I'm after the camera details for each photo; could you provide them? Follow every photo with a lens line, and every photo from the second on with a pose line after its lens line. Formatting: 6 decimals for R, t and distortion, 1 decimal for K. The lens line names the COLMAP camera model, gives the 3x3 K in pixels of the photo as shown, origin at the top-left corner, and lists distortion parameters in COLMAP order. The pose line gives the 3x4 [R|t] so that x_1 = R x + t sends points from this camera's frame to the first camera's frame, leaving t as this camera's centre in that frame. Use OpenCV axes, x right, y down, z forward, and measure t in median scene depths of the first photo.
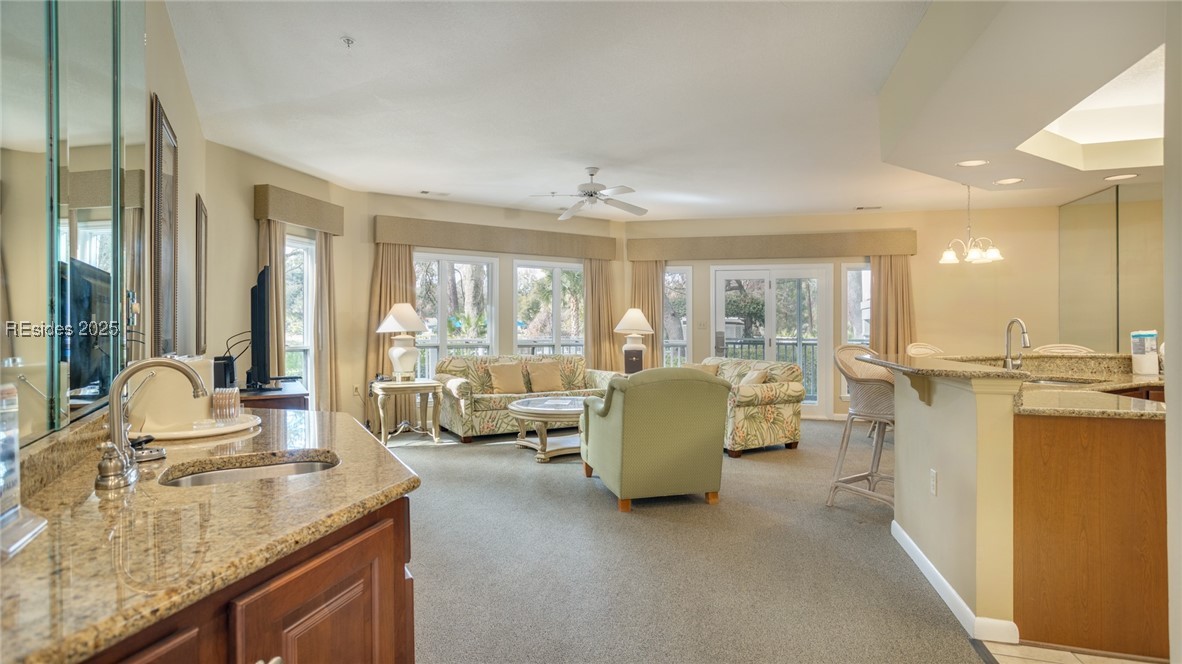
lens RADIAL K [[589.6, 0, 591.0], [0, 589.6, 332.0], [0, 0, 1]] dist [0.000130, 0.000368]
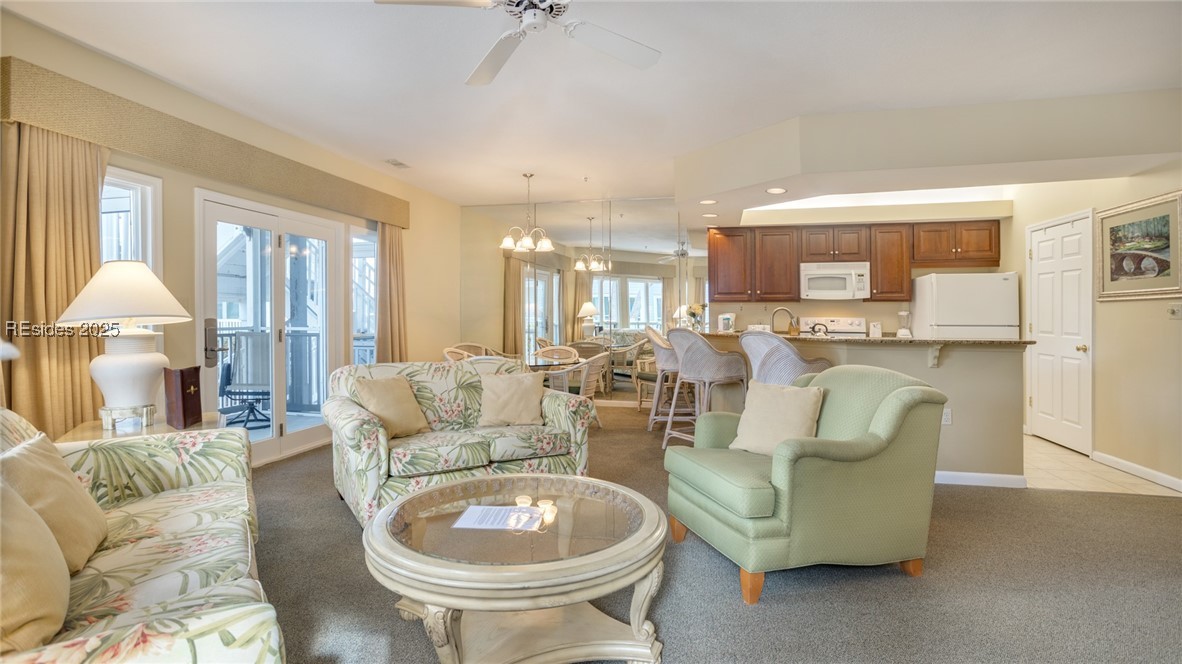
lens RADIAL K [[578.8, 0, 593.2], [0, 578.8, 312.2], [0, 0, 1]] dist [-0.012428, 0.000557]
pose [[-0.032458, 0.000337, 0.999473, -0.375506], [0.001637, 0.999999, -0.000284, -0.006416], [-0.999472, 0.001627, -0.032458, 0.863050]]
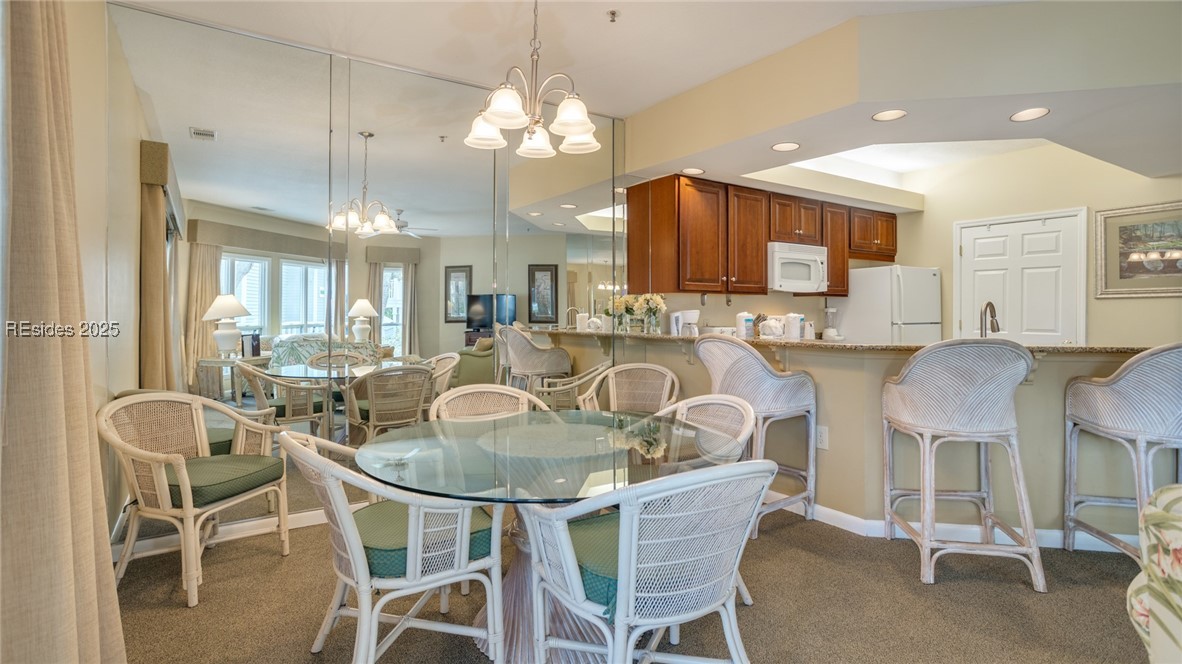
lens RADIAL K [[578.8, 0, 593.2], [0, 578.8, 312.2], [0, 0, 1]] dist [-0.012428, 0.000557]
pose [[-0.740242, -0.000117, 0.672341, 0.320516], [-0.000580, 1.000000, -0.000464, -0.000330], [-0.672340, -0.000733, -0.740242, 1.193367]]
